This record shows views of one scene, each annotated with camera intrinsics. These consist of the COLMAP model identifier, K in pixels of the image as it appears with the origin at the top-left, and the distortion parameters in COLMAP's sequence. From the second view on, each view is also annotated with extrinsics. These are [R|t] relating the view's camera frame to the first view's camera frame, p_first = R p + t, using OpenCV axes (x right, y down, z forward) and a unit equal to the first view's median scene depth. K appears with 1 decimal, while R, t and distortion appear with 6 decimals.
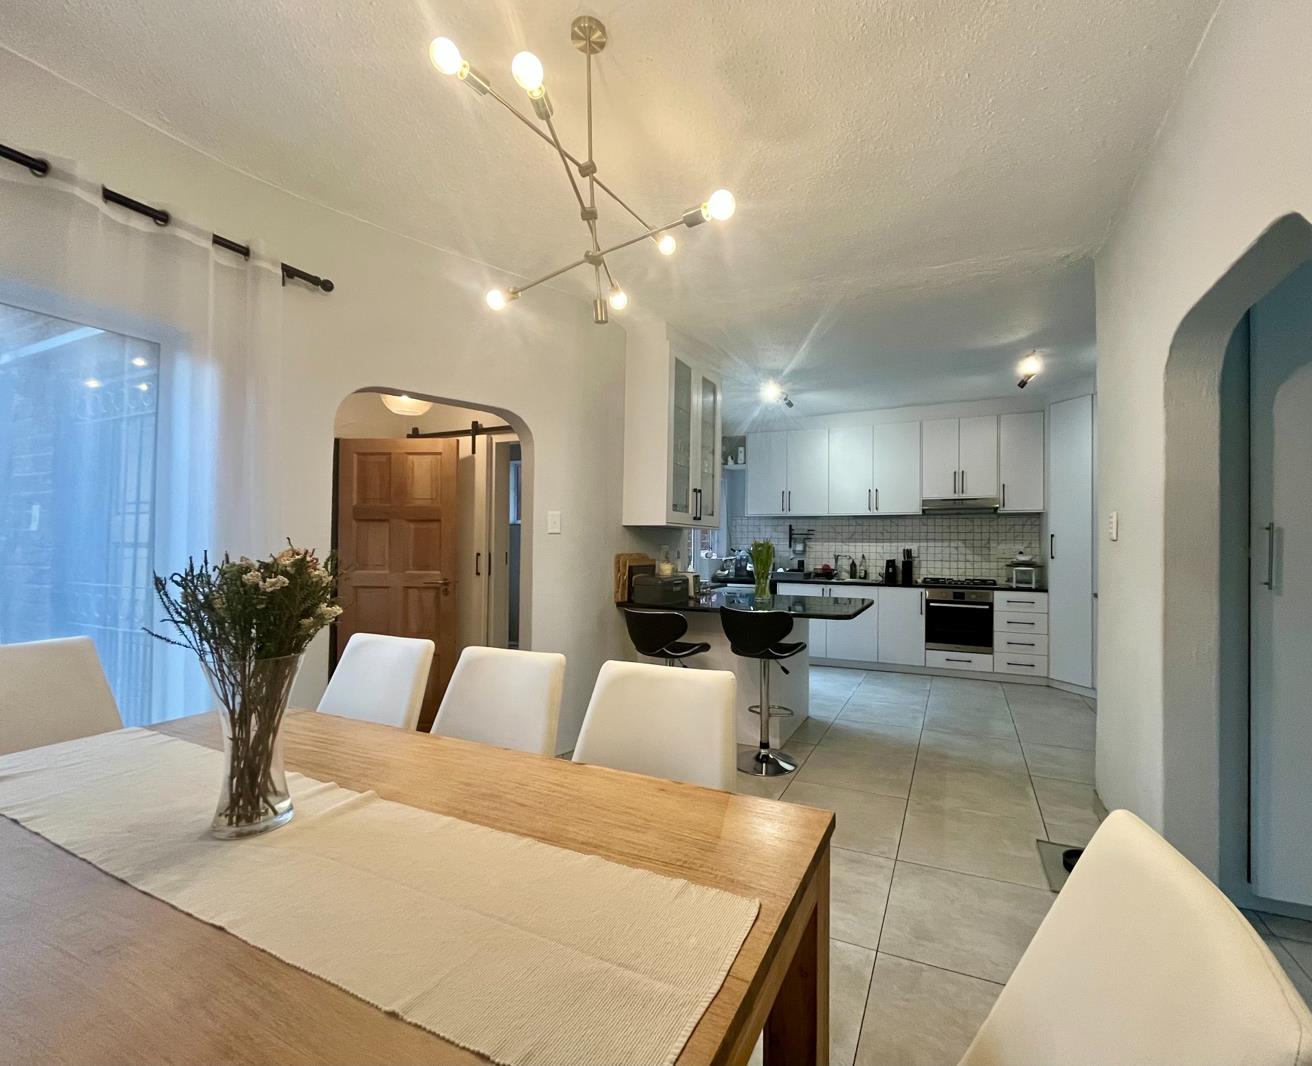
lens RADIAL K [[587.6, 0, 705.9], [0, 587.6, 535.3], [0, 0, 1]] dist [0.001676, 0.000012]
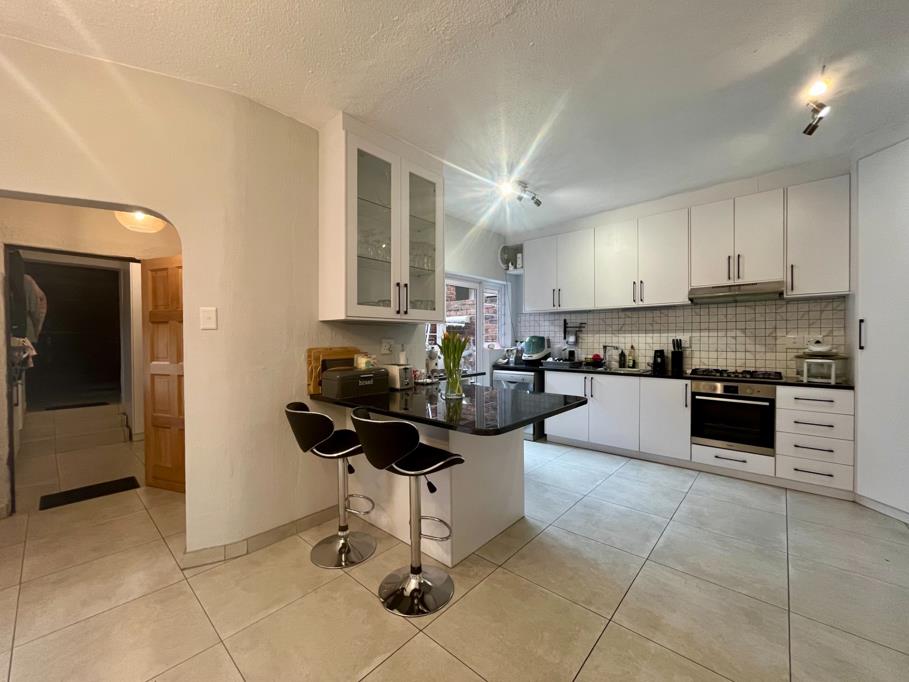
lens RADIAL K [[369.0, 0, 452.3], [0, 369.0, 341.8], [0, 0, 1]] dist [0.000677, -0.000094]
pose [[0.948047, -0.009667, -0.317984, 0.190183], [0.017967, 0.999570, 0.023180, 0.006503], [0.317623, -0.027689, 0.947813, 0.297314]]
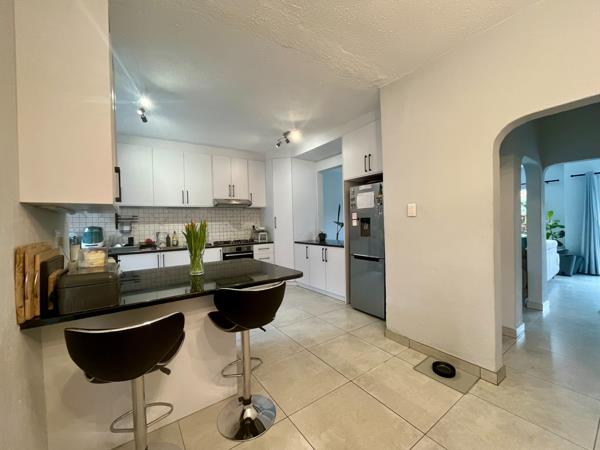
lens RADIAL K [[243.6, 0, 298.9], [0, 243.6, 225.4], [0, 0, 1]] dist [0.000677, -0.000094]
pose [[0.525793, -0.034344, 0.849919, -0.137435], [0.017409, 0.999410, 0.029615, 0.003712], [-0.850435, -0.000775, 0.526080, 0.387655]]
